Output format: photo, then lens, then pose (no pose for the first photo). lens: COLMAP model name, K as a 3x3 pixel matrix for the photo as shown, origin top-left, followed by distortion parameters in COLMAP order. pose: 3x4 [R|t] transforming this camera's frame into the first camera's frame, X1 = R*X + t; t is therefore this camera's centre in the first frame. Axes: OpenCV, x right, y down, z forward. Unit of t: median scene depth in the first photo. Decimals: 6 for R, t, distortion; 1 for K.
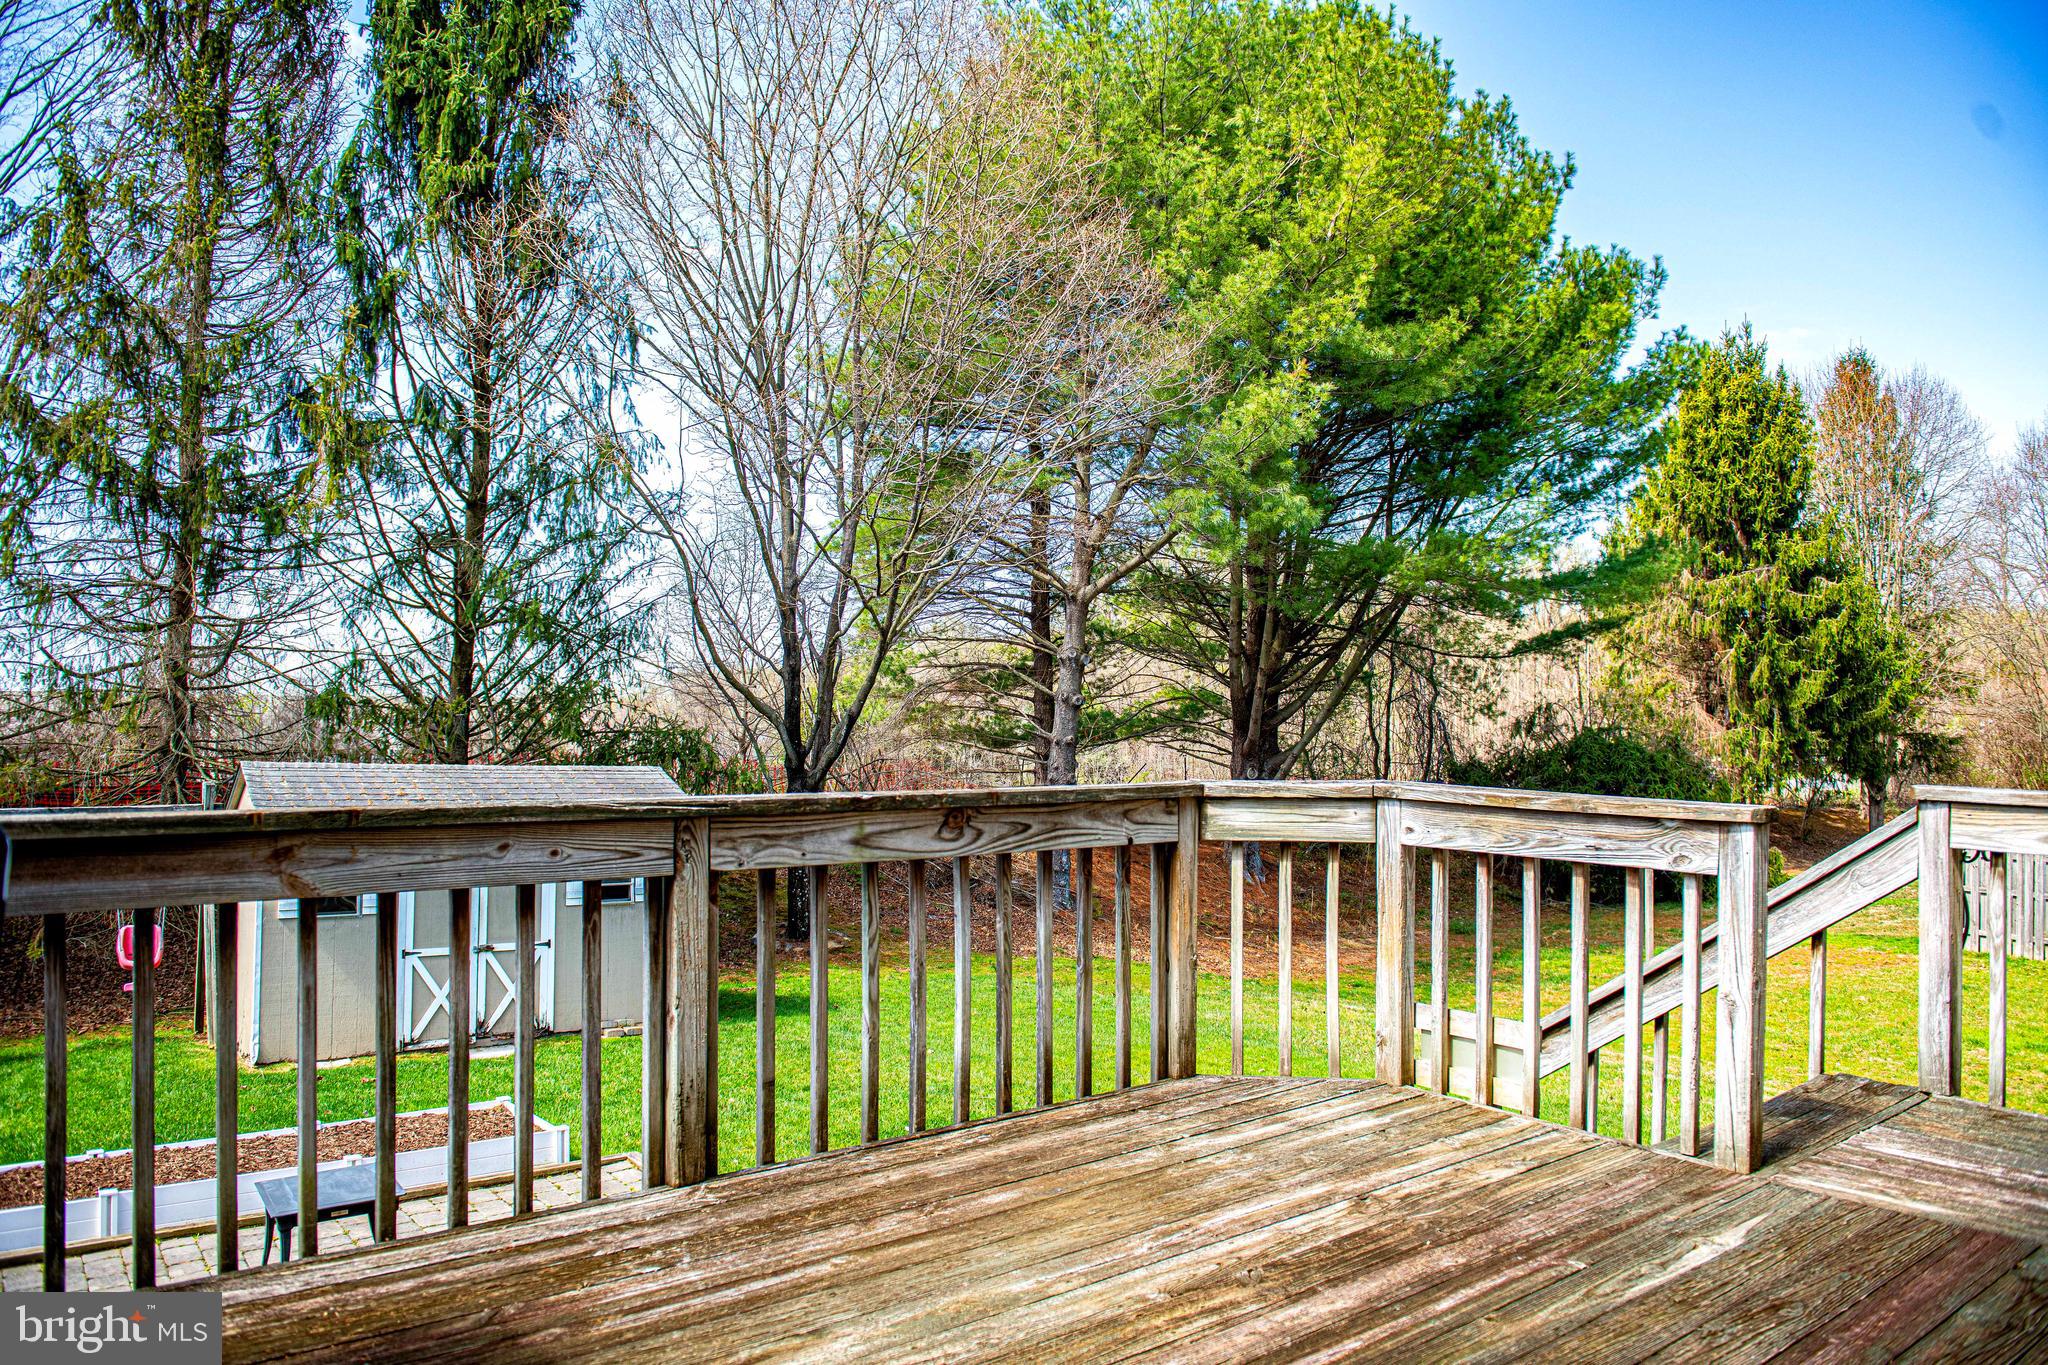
lens RADIAL K [[1399.3, 0, 1024.0], [0, 1399.3, 682.5], [0, 0, 1]] dist [-0.045848, -0.008000]
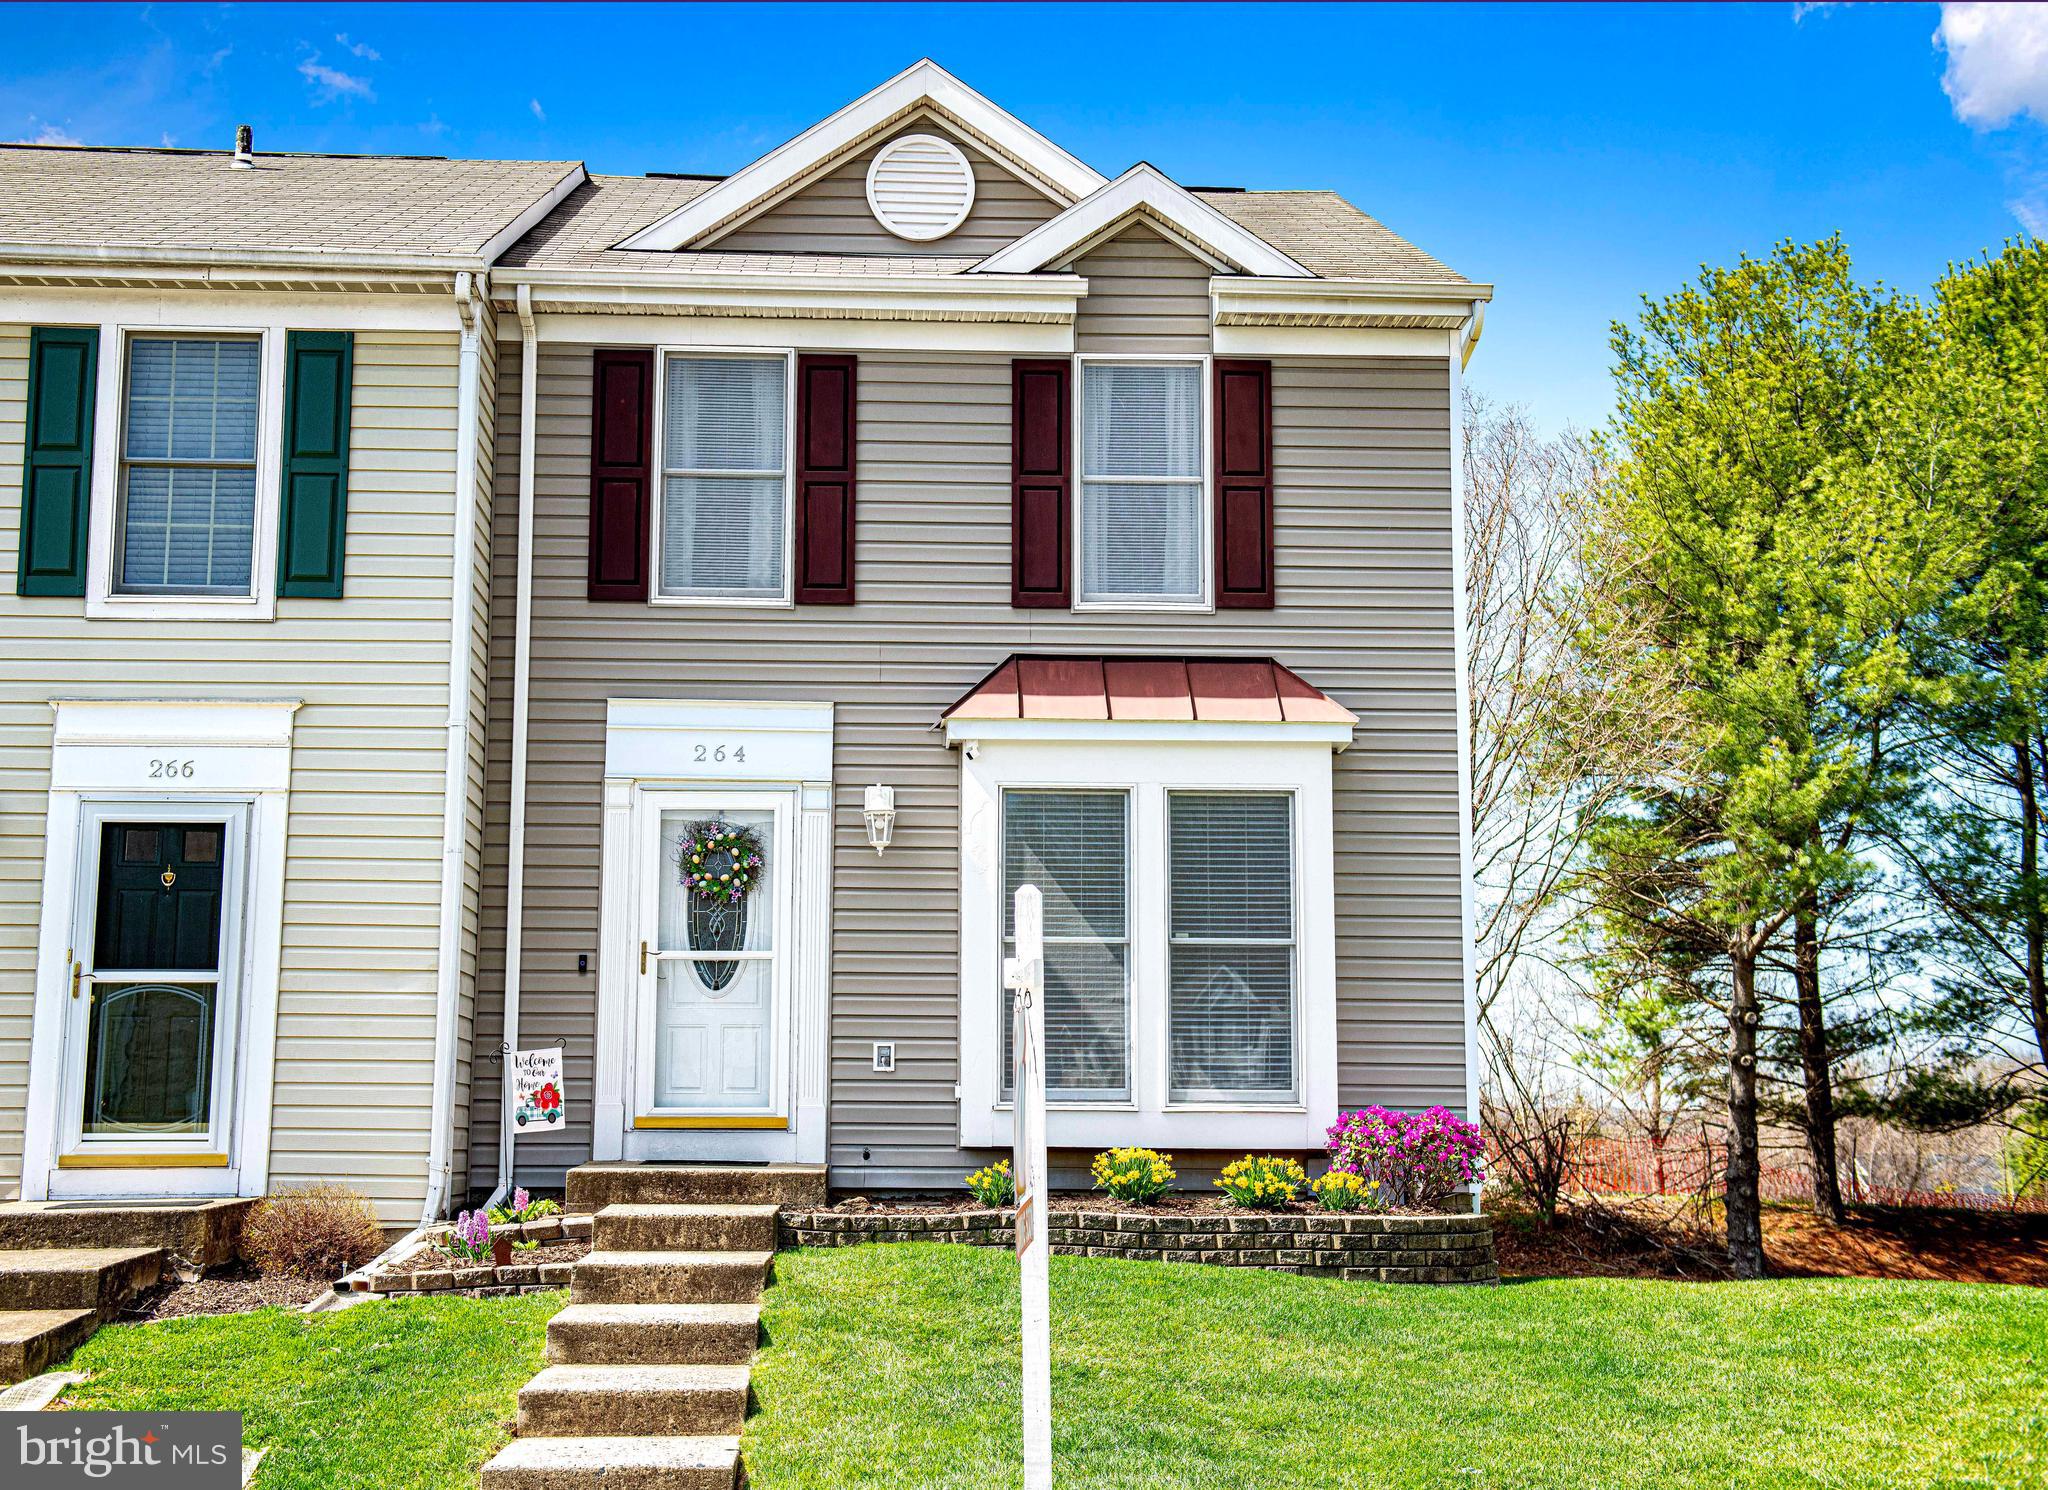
lens RADIAL K [[2541.9, 0, 1024.0], [0, 2541.9, 745.0], [0, 0, 1]] dist [0.086366, 0.018033]
pose [[0.813873, -0.093272, -0.573508, 0.590273], [0.015504, 0.990167, -0.139032, 0.031604], [0.580836, 0.104262, 0.807316, -0.663213]]
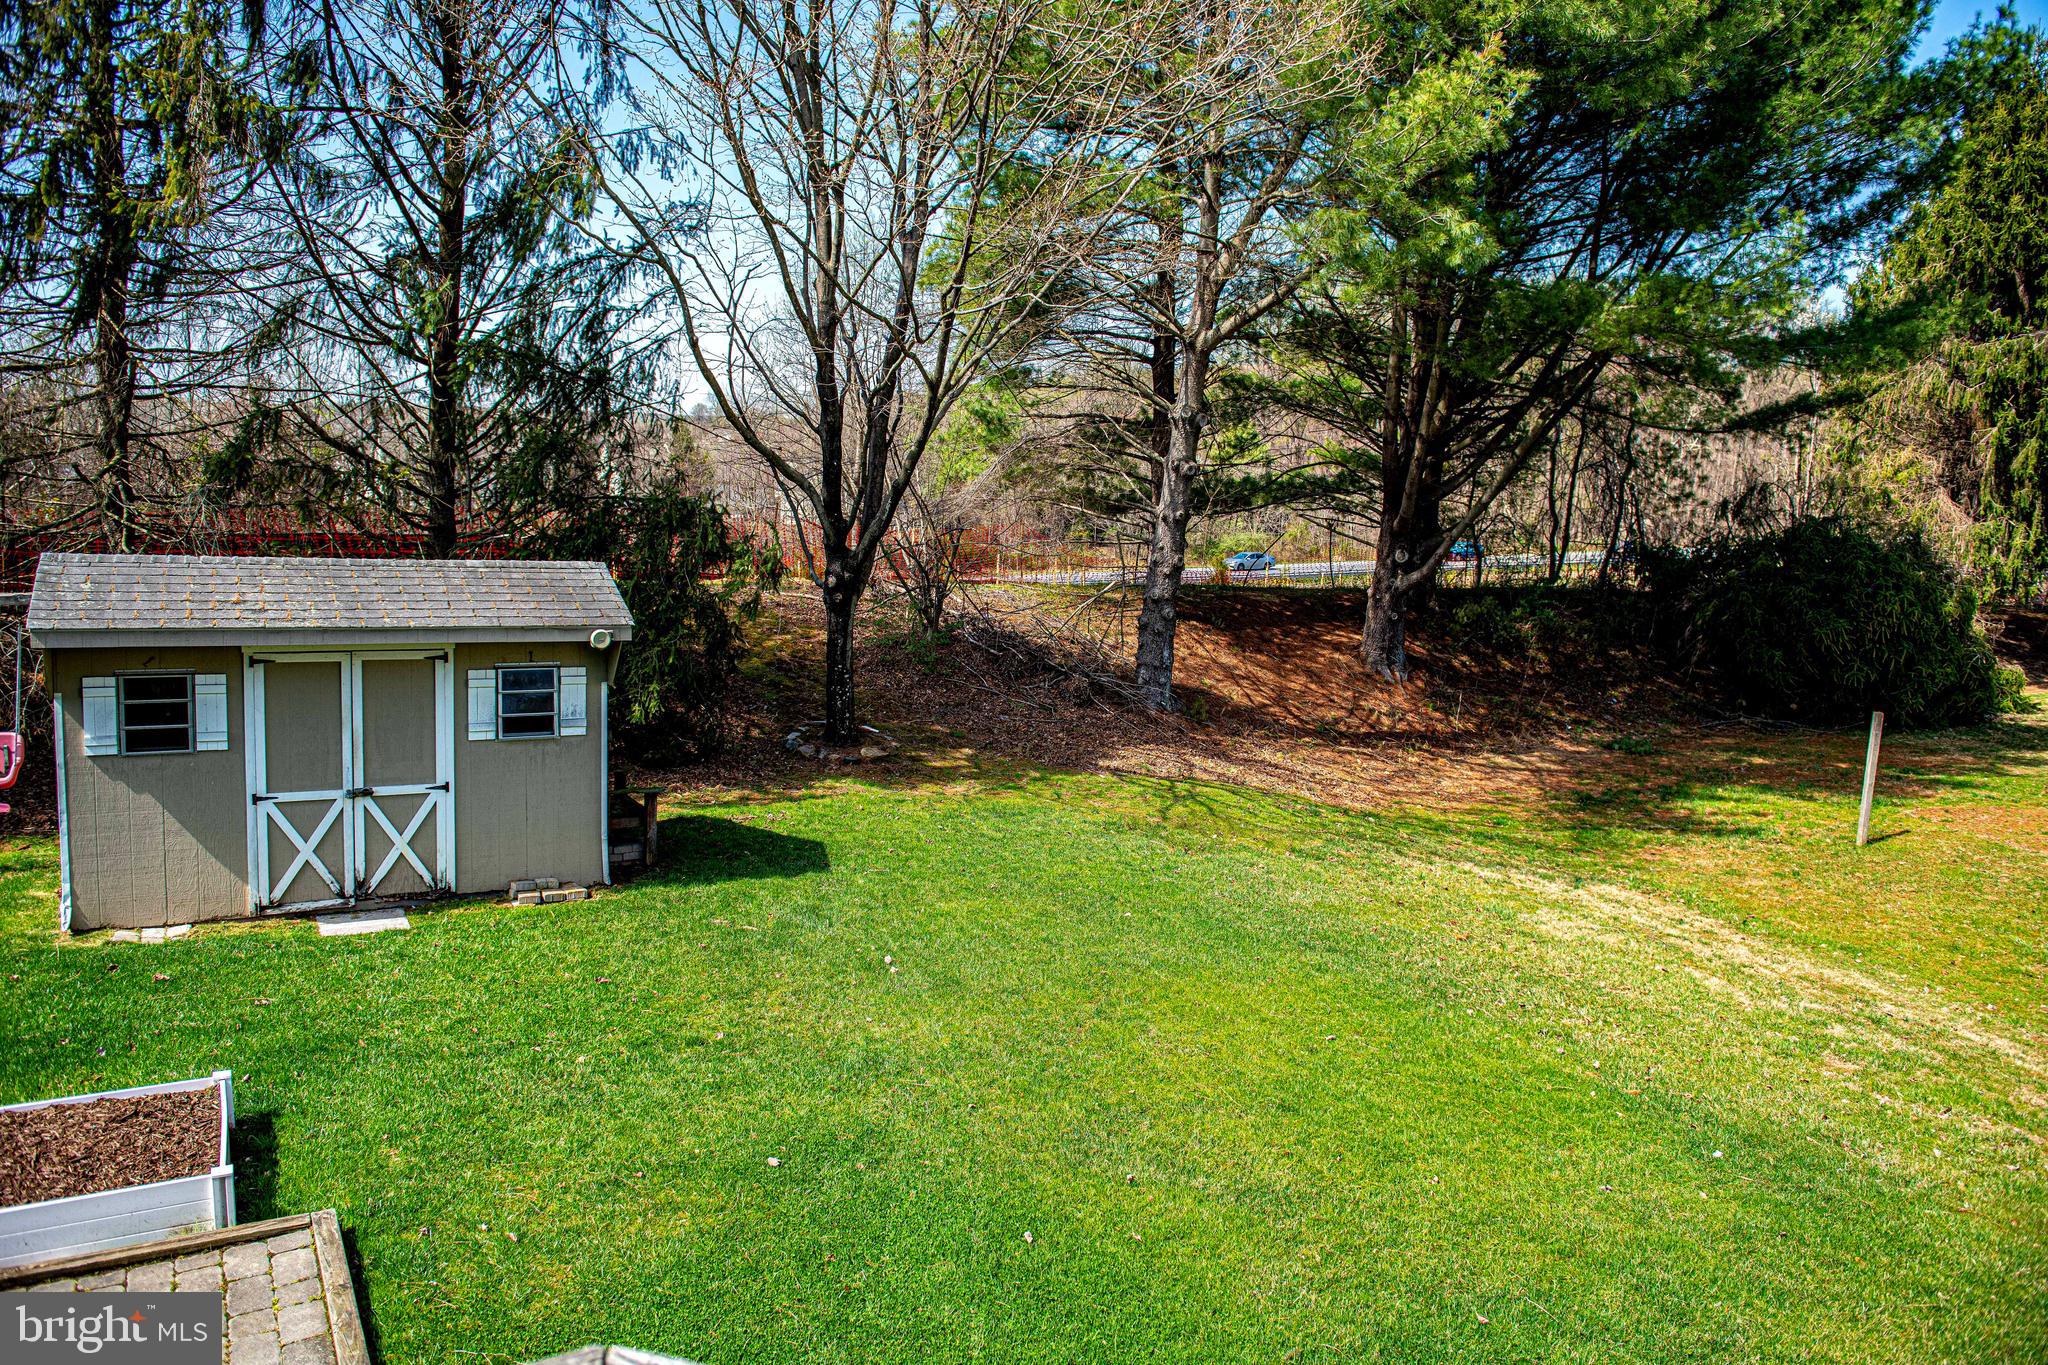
lens RADIAL K [[1399.3, 0, 1024.0], [0, 1399.3, 682.5], [0, 0, 1]] dist [-0.045848, -0.008000]
pose [[0.992342, 0.053701, -0.111234, 0.034710], [-0.031776, 0.981225, 0.190232, -0.015831], [0.119361, -0.185240, 0.975417, 0.128045]]
